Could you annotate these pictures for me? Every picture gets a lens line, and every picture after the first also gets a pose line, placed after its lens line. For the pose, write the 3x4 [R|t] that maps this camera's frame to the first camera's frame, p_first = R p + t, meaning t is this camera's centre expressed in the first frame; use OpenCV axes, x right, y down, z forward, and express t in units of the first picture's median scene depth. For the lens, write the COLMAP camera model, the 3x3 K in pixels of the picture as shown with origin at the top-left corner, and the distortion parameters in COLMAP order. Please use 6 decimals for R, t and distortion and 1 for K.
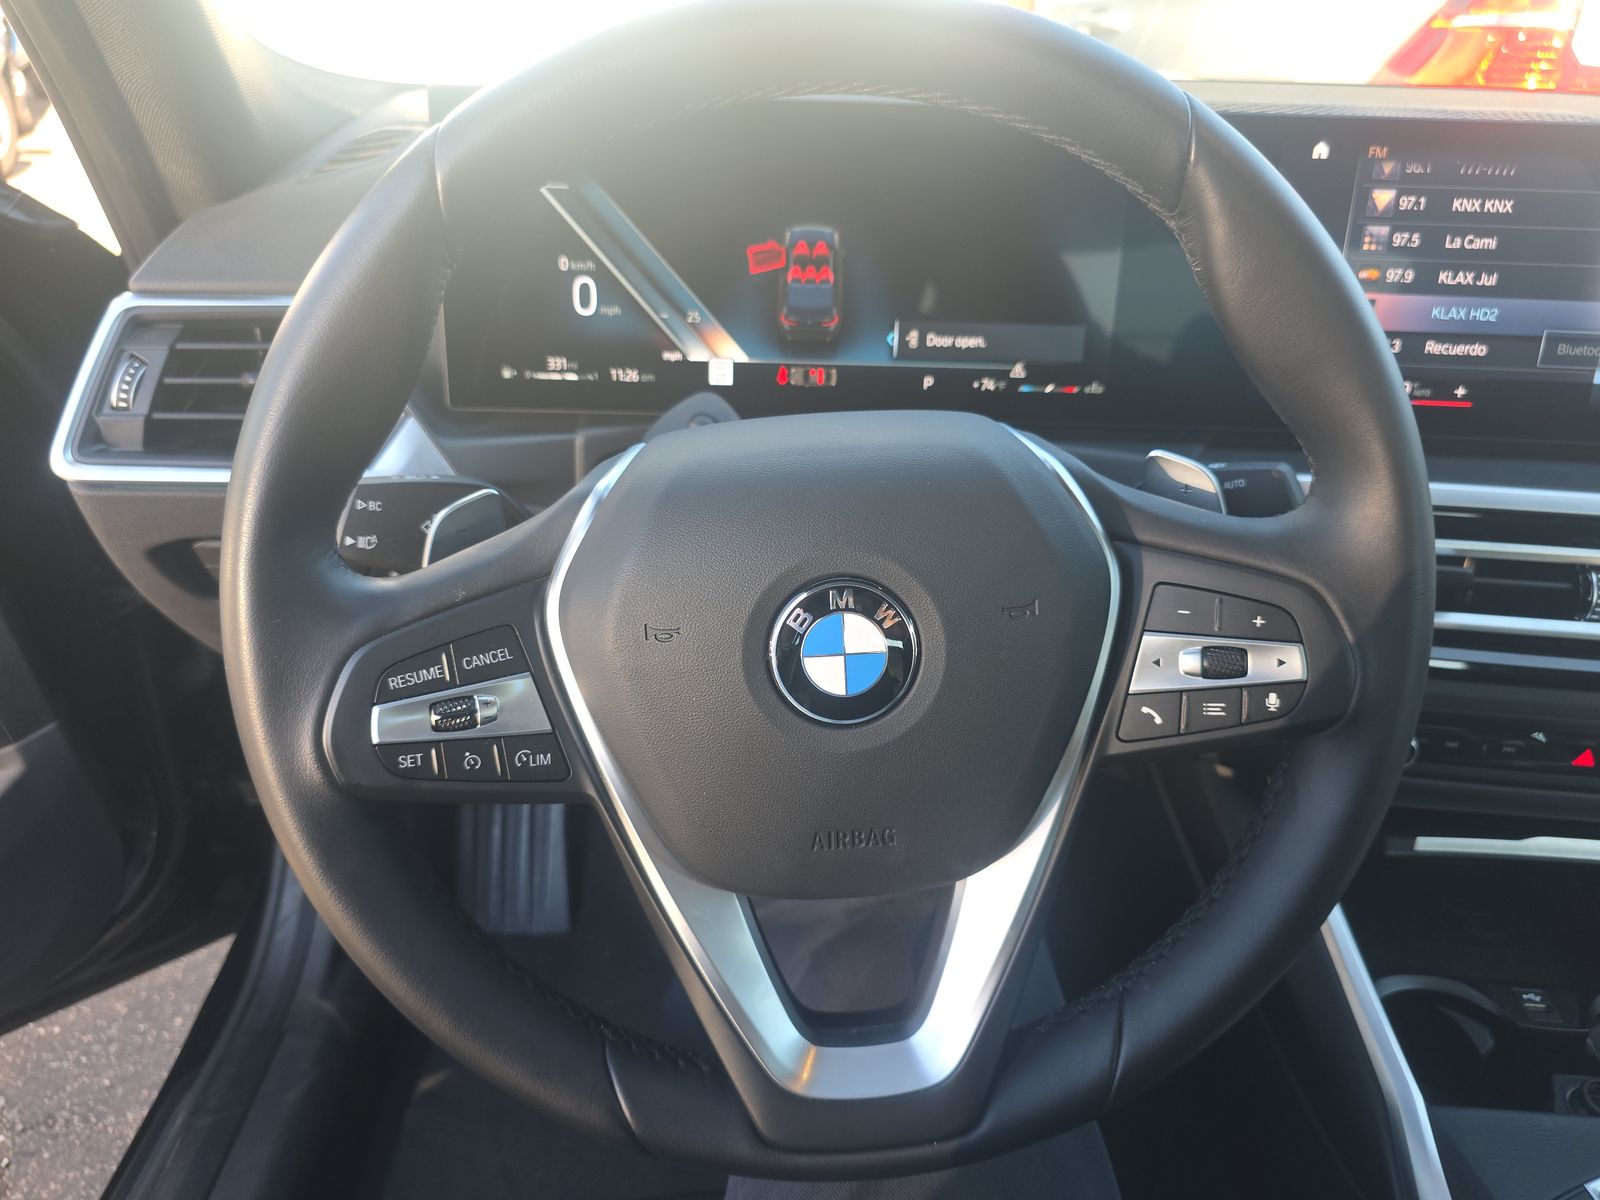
lens RADIAL K [[1098.3, 0, 833.7], [0, 1098.3, 598.9], [0, 0, 1]] dist [0.033756, -0.046704]
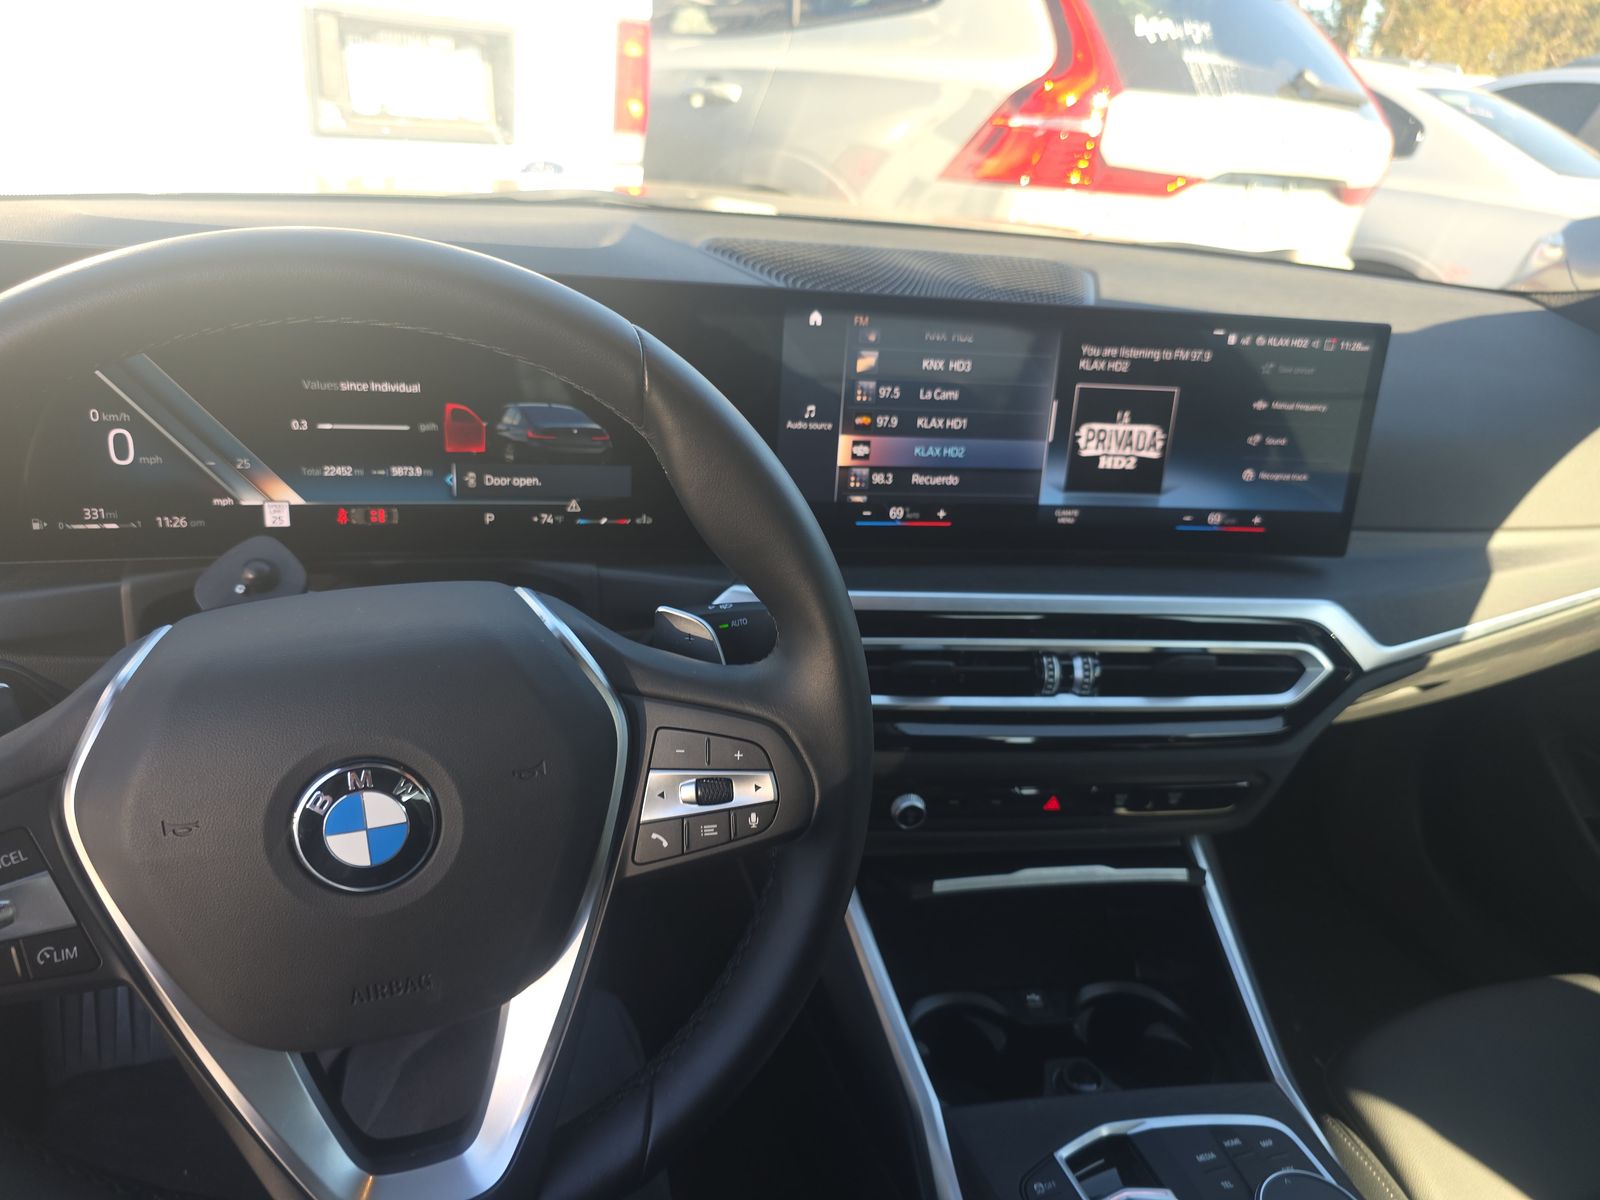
lens RADIAL K [[1098.3, 0, 833.7], [0, 1098.3, 598.9], [0, 0, 1]] dist [0.033756, -0.046704]
pose [[0.958937, -0.058831, 0.277452, 0.137298], [0.062457, 0.998039, -0.004241, -0.120462], [-0.276658, 0.021395, 0.960730, -0.170025]]
